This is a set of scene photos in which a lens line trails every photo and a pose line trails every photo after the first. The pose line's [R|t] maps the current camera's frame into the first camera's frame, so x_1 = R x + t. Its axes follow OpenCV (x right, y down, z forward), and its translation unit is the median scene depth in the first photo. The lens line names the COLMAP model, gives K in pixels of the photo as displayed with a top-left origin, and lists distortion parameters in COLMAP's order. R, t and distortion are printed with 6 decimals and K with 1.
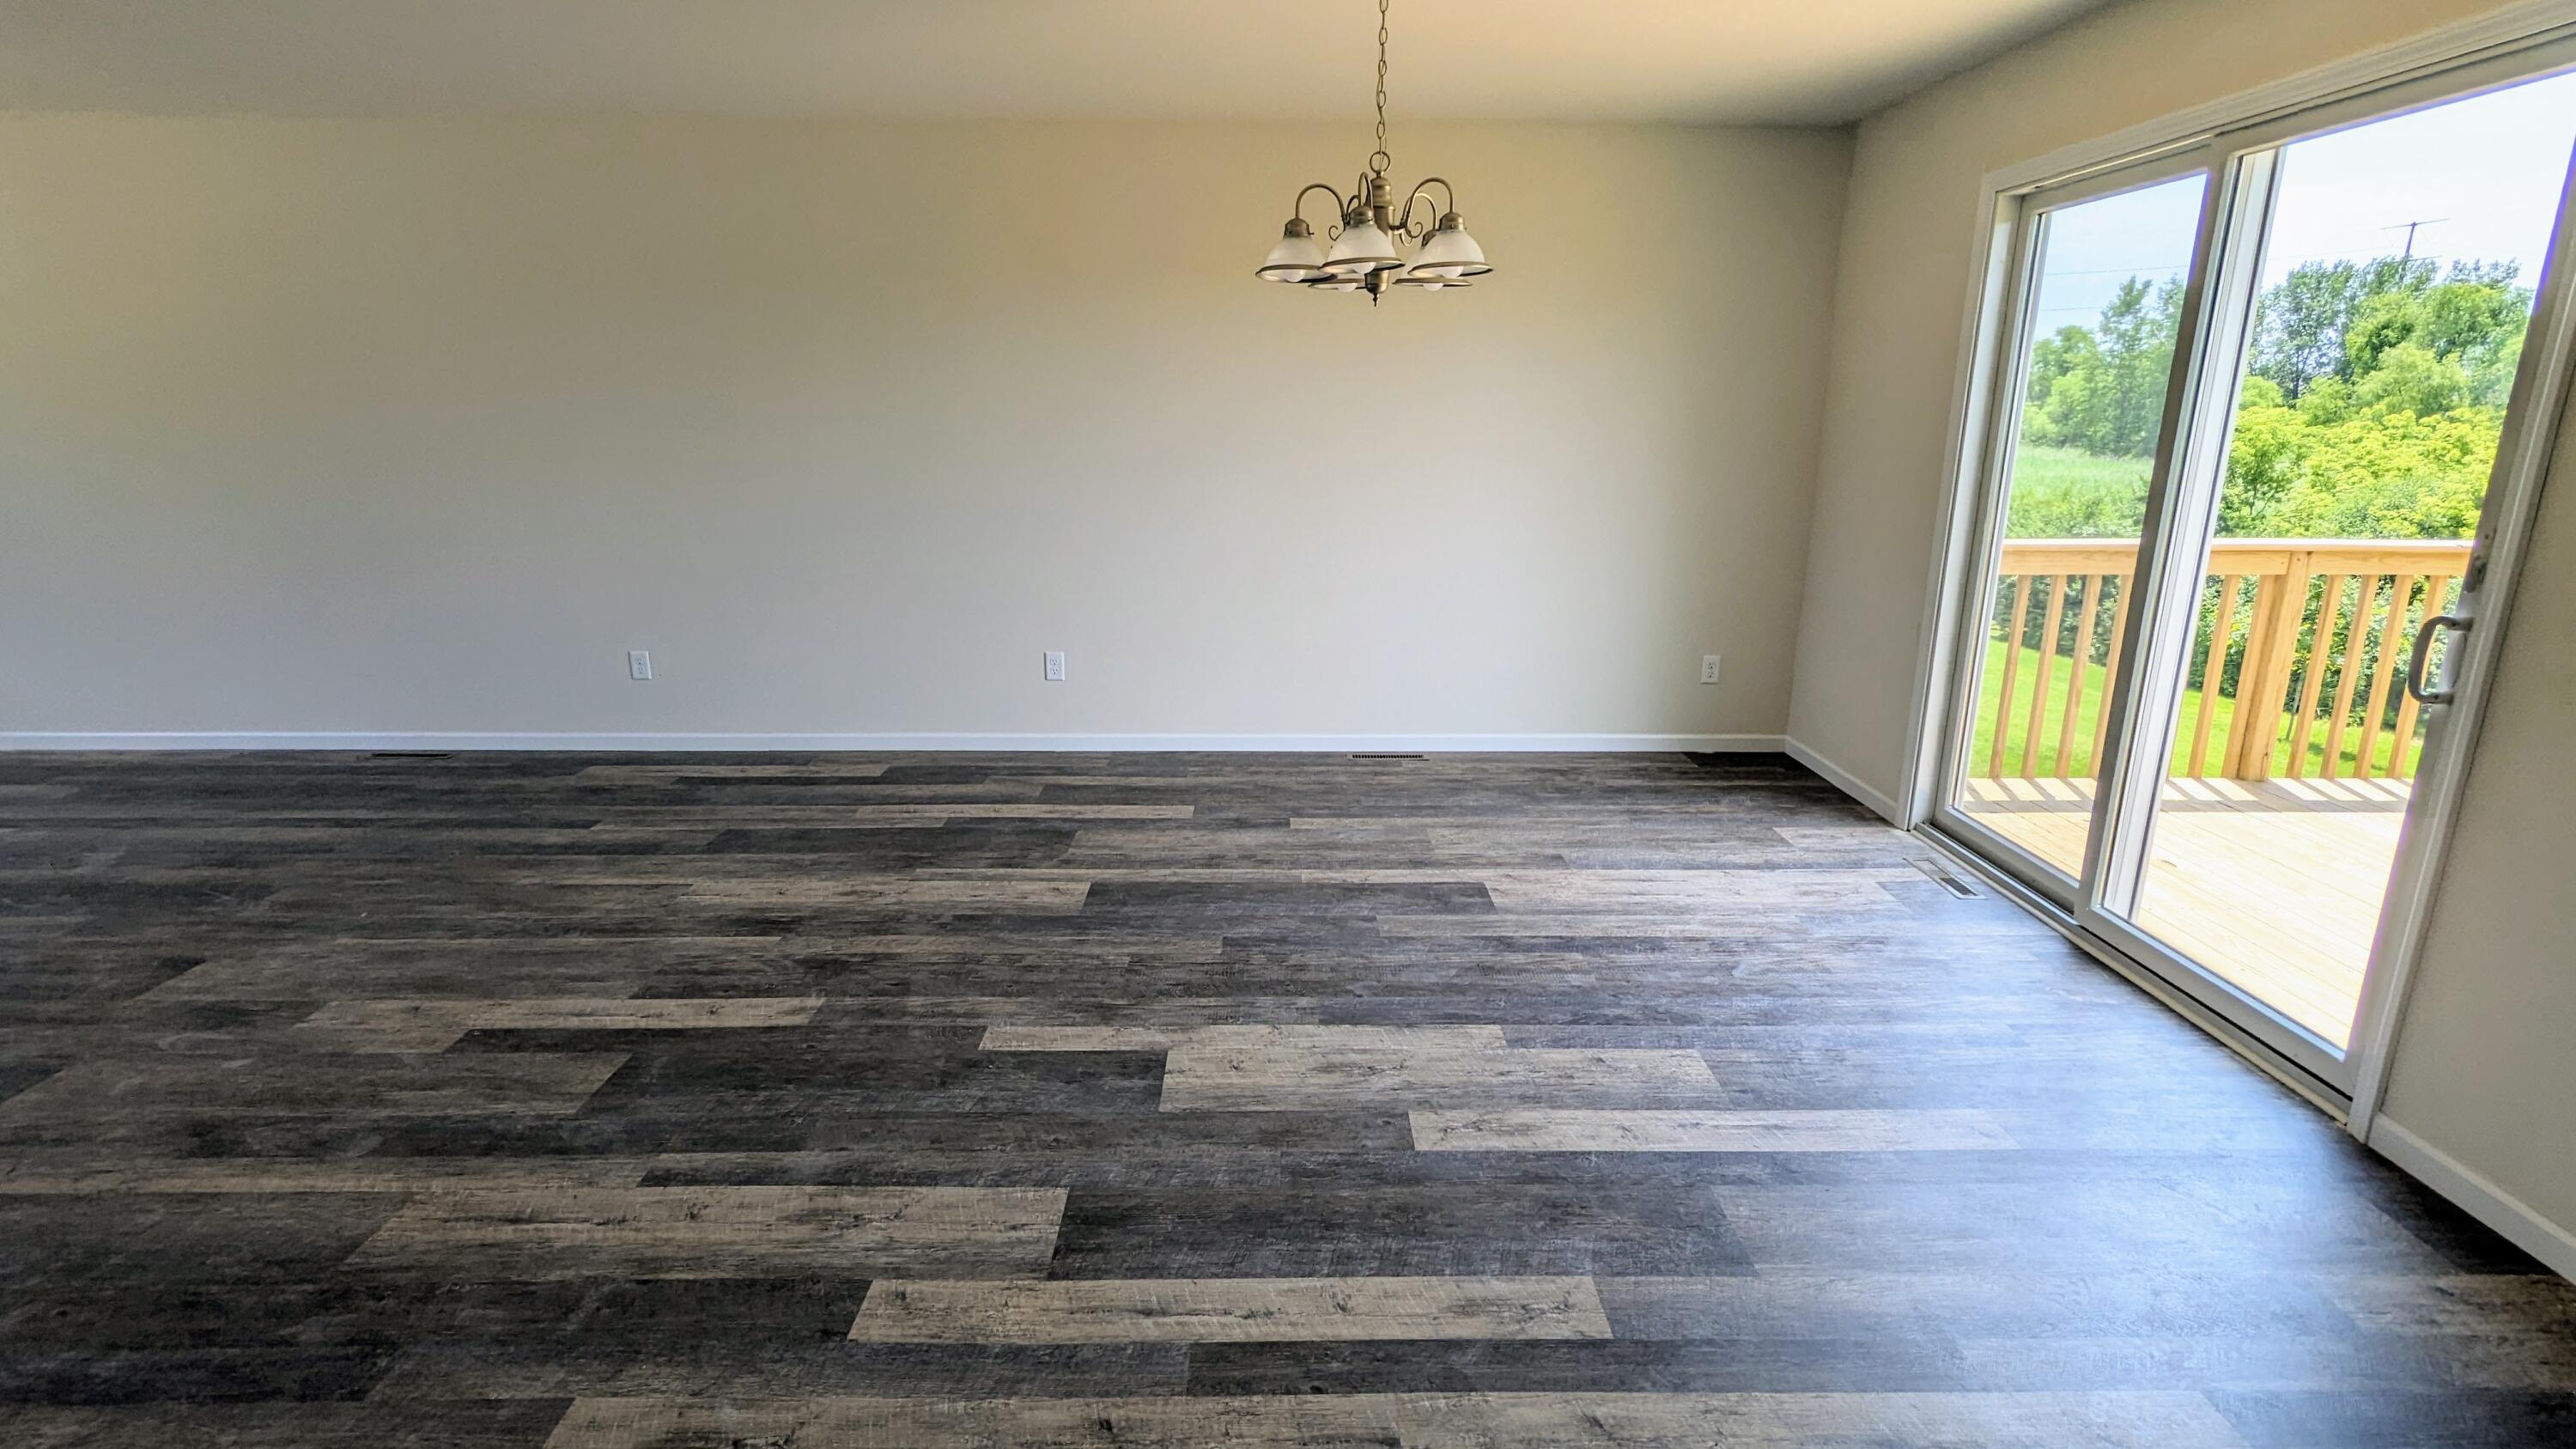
lens RADIAL K [[1219.3, 0, 1288.0], [0, 1219.3, 724.5], [0, 0, 1]] dist [0.003917, -0.001066]
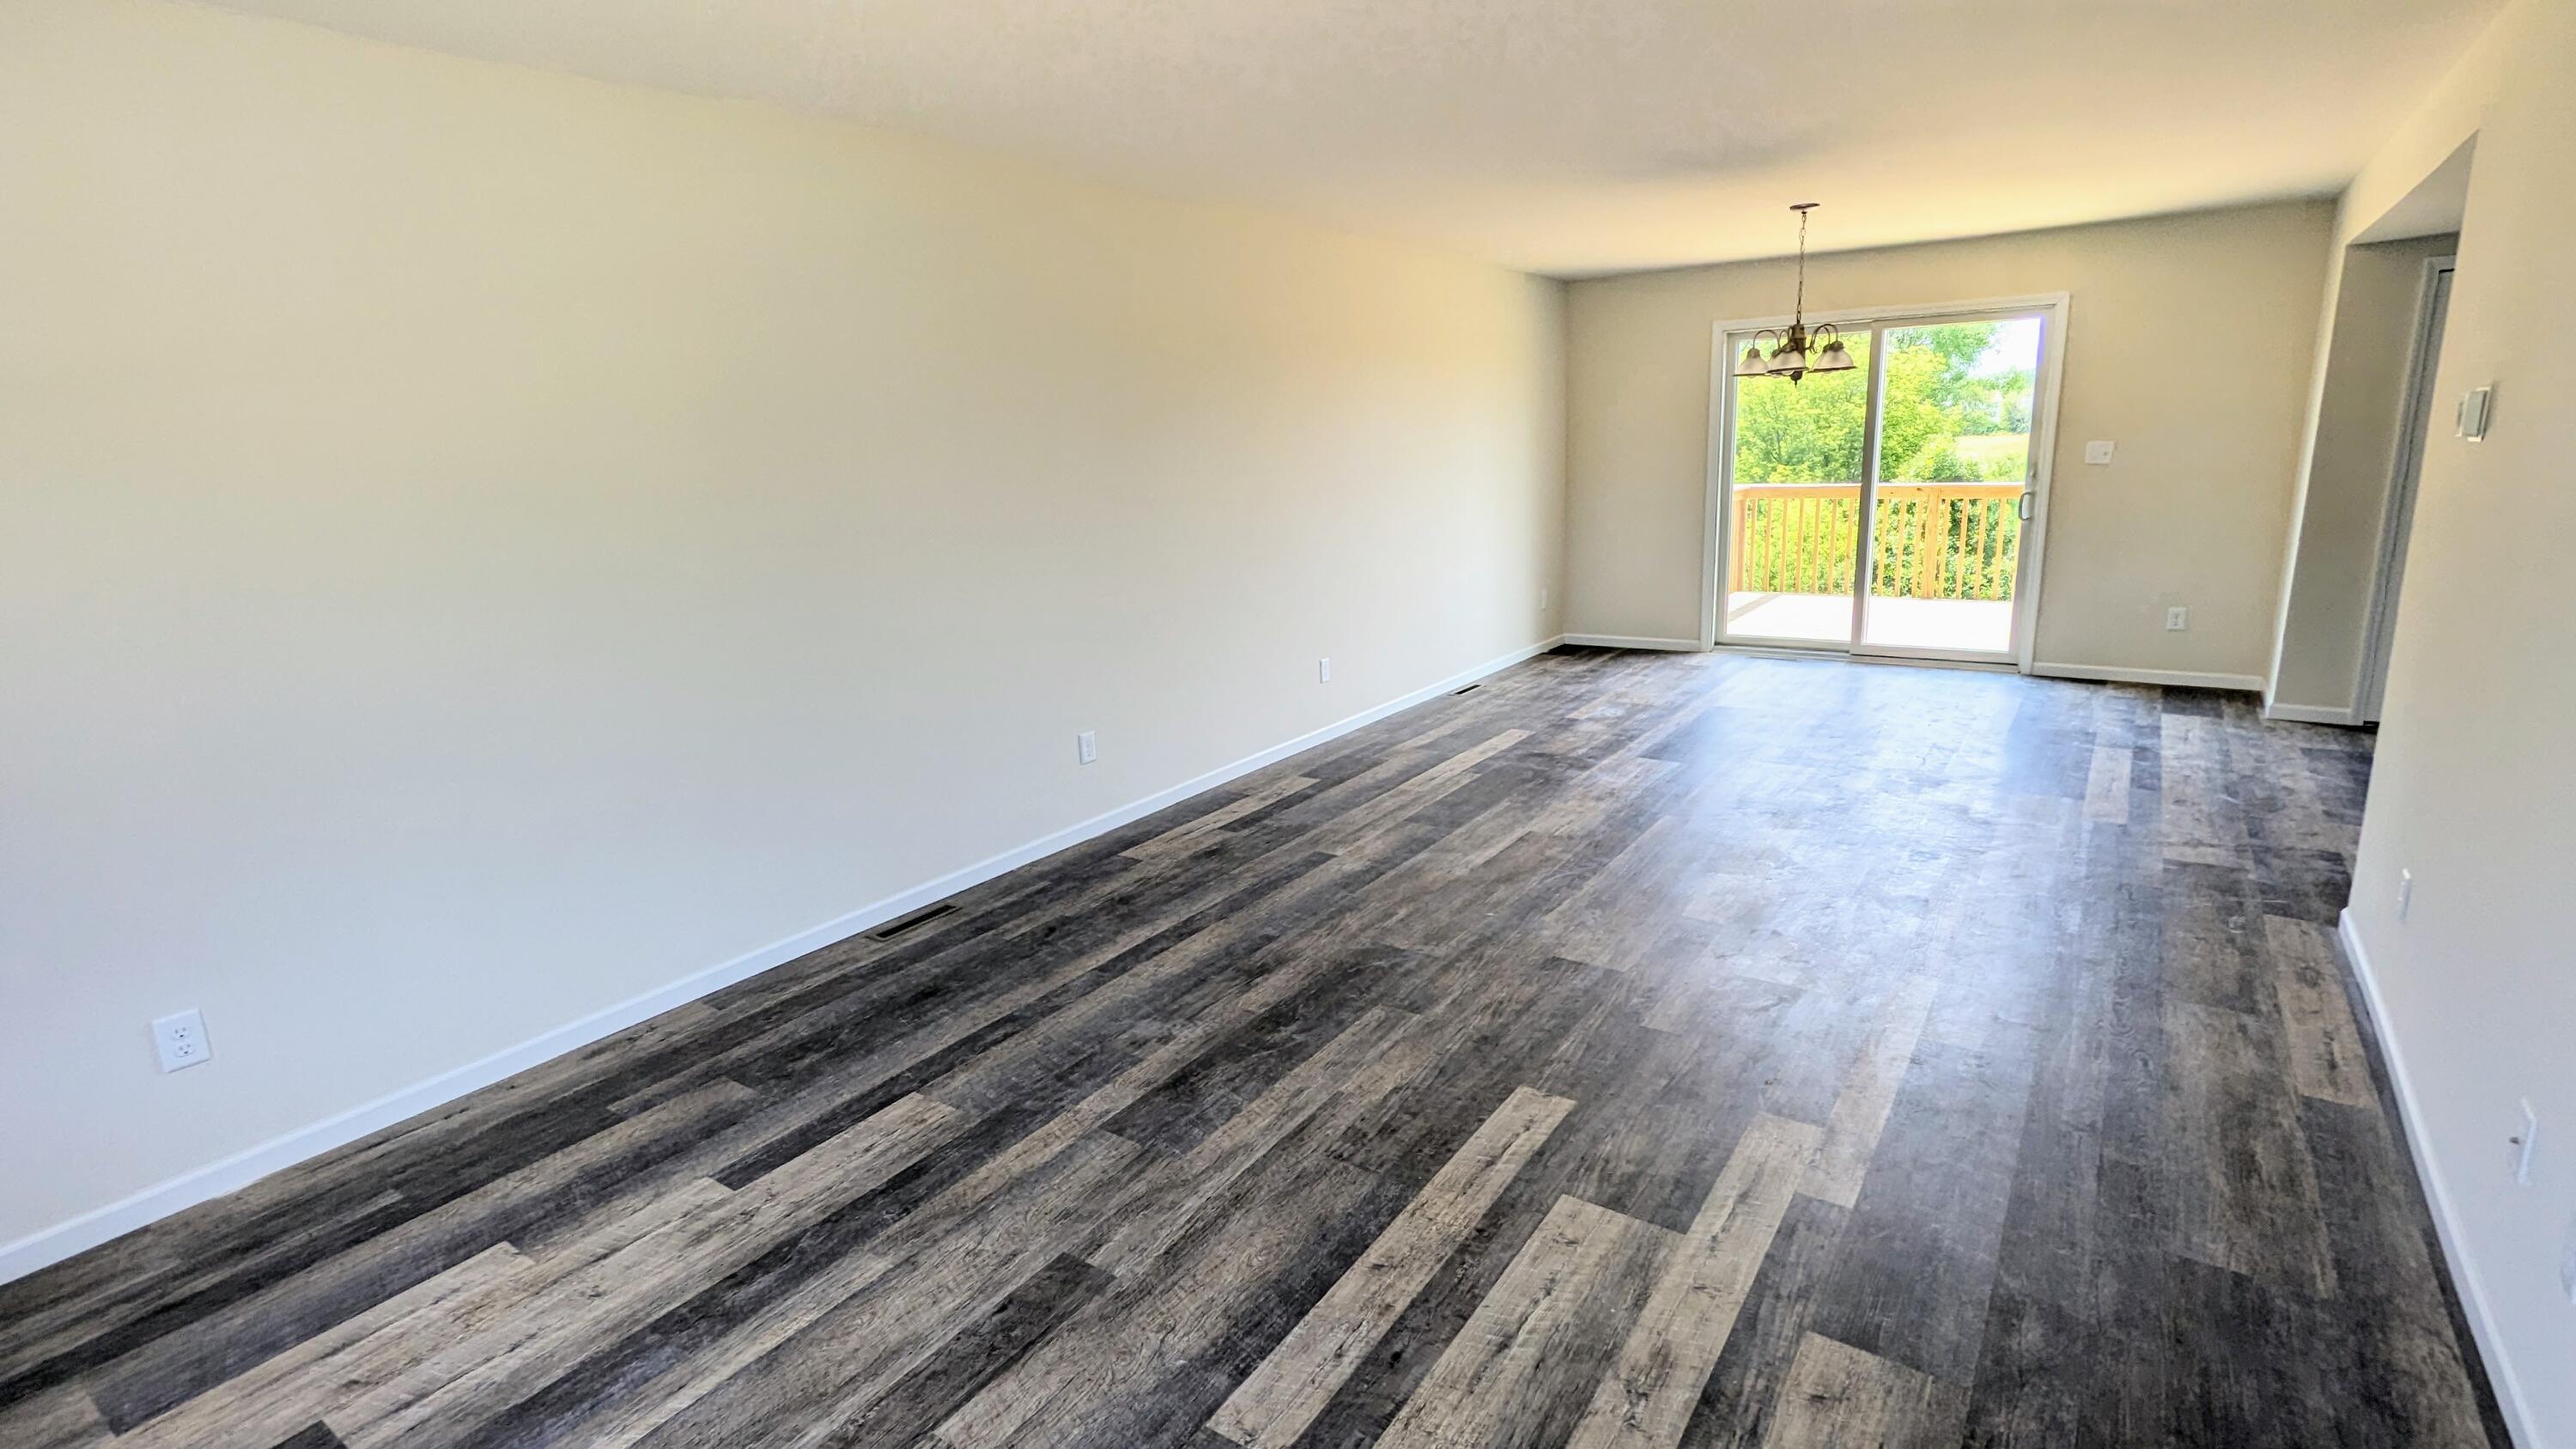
lens RADIAL K [[1219.3, 0, 1288.0], [0, 1219.3, 724.5], [0, 0, 1]] dist [0.003917, -0.001066]
pose [[0.575390, -0.214544, 0.789239, -1.408839], [0.247297, 0.965451, 0.082154, -0.124438], [-0.779597, 0.147906, 0.608566, 0.360074]]
